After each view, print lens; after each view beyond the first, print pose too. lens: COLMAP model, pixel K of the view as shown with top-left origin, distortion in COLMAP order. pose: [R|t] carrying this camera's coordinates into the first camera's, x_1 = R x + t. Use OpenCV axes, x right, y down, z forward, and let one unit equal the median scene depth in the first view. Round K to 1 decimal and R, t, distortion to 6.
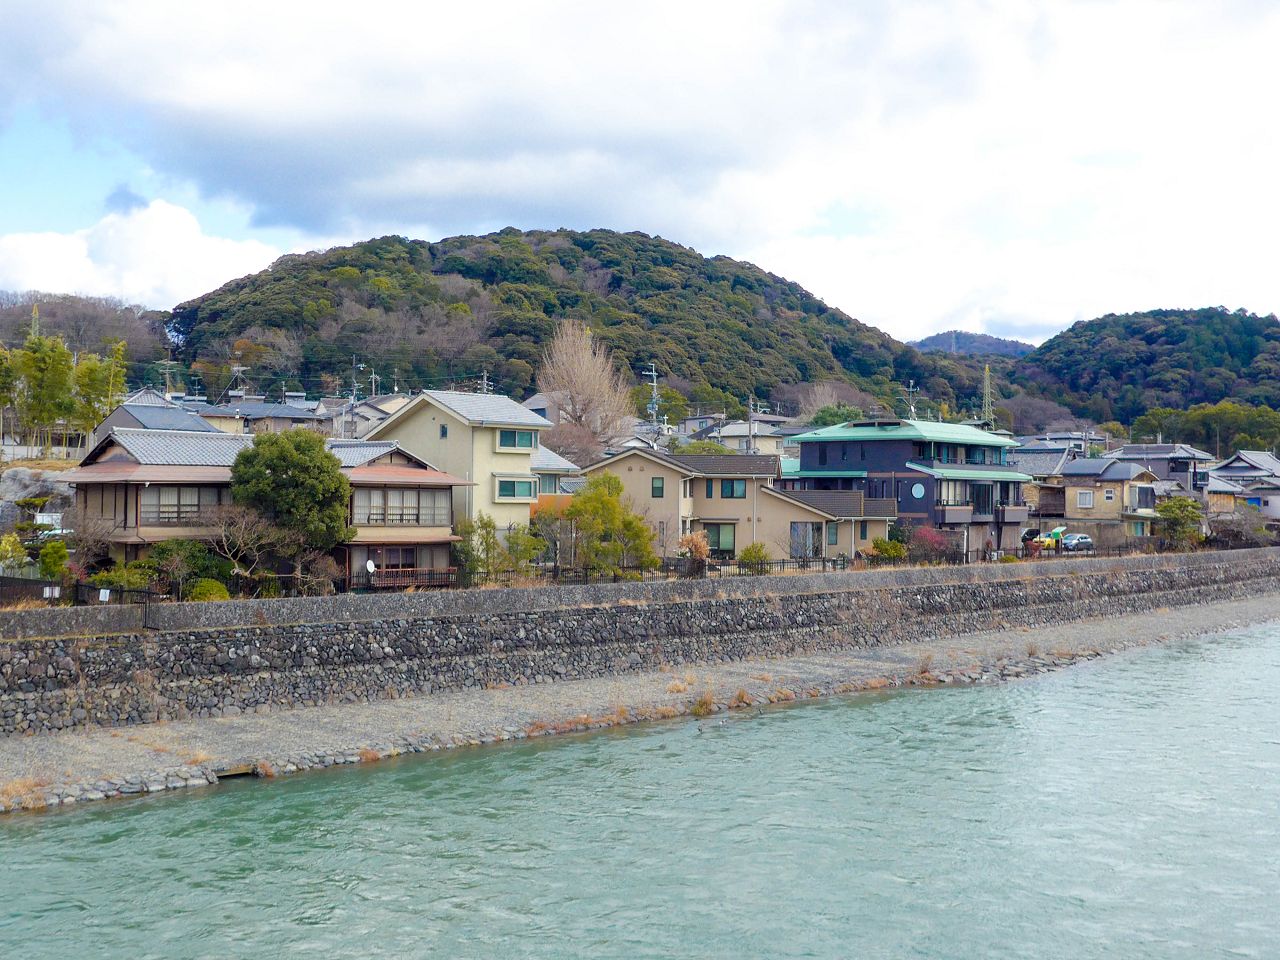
lens RADIAL K [[1480.2, 0, 640.0], [0, 1480.2, 480.0], [0, 0, 1]] dist [-0.034120, -0.007340]
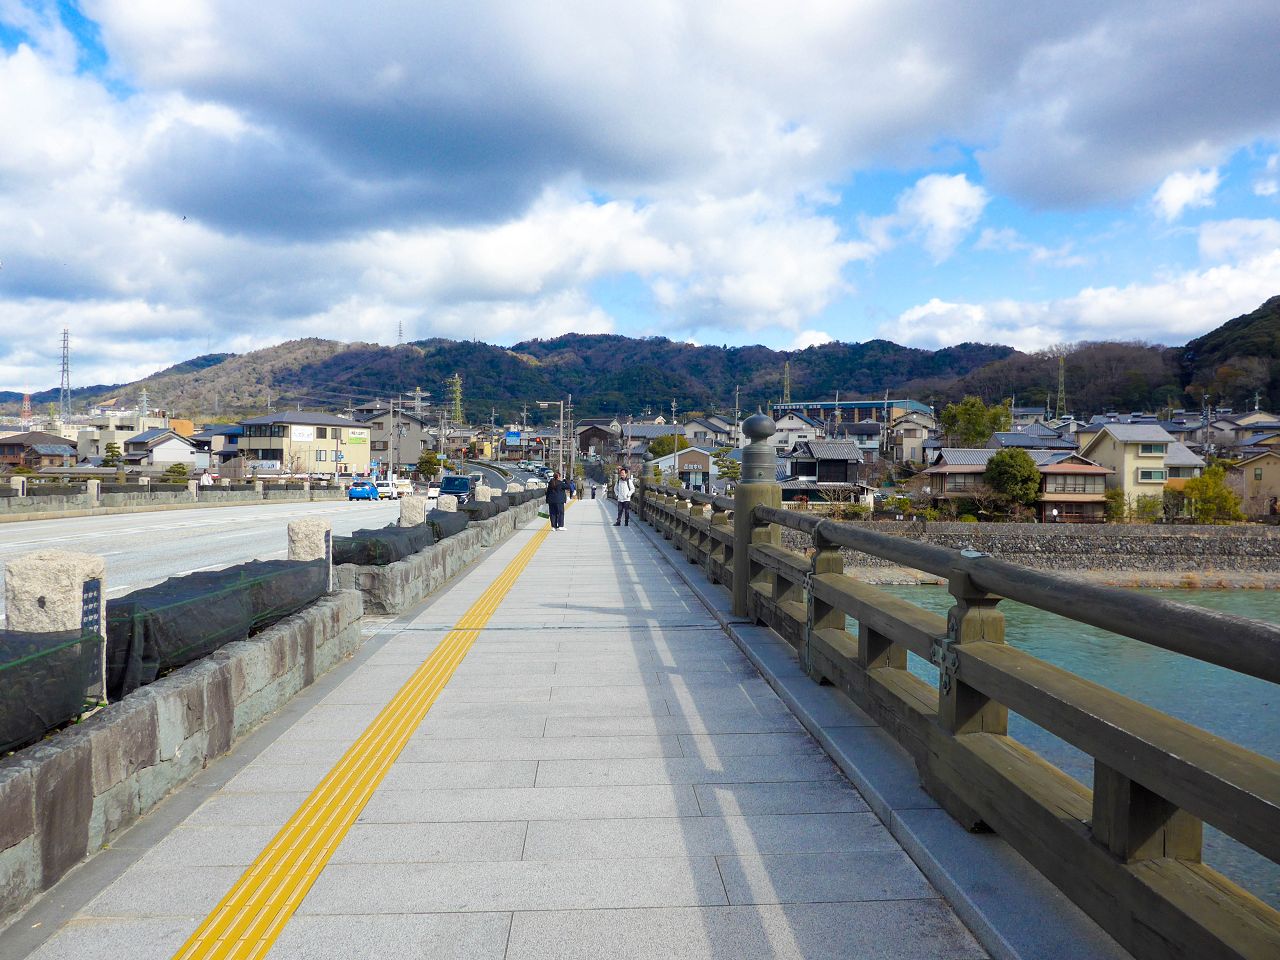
lens RADIAL K [[1480.2, 0, 640.0], [0, 1480.2, 480.0], [0, 0, 1]] dist [-0.034120, -0.007340]
pose [[0.678174, 0.001277, -0.734900, 0.938195], [0.005153, 0.999966, 0.006493, -0.003805], [0.734884, -0.008190, 0.678144, -0.835037]]
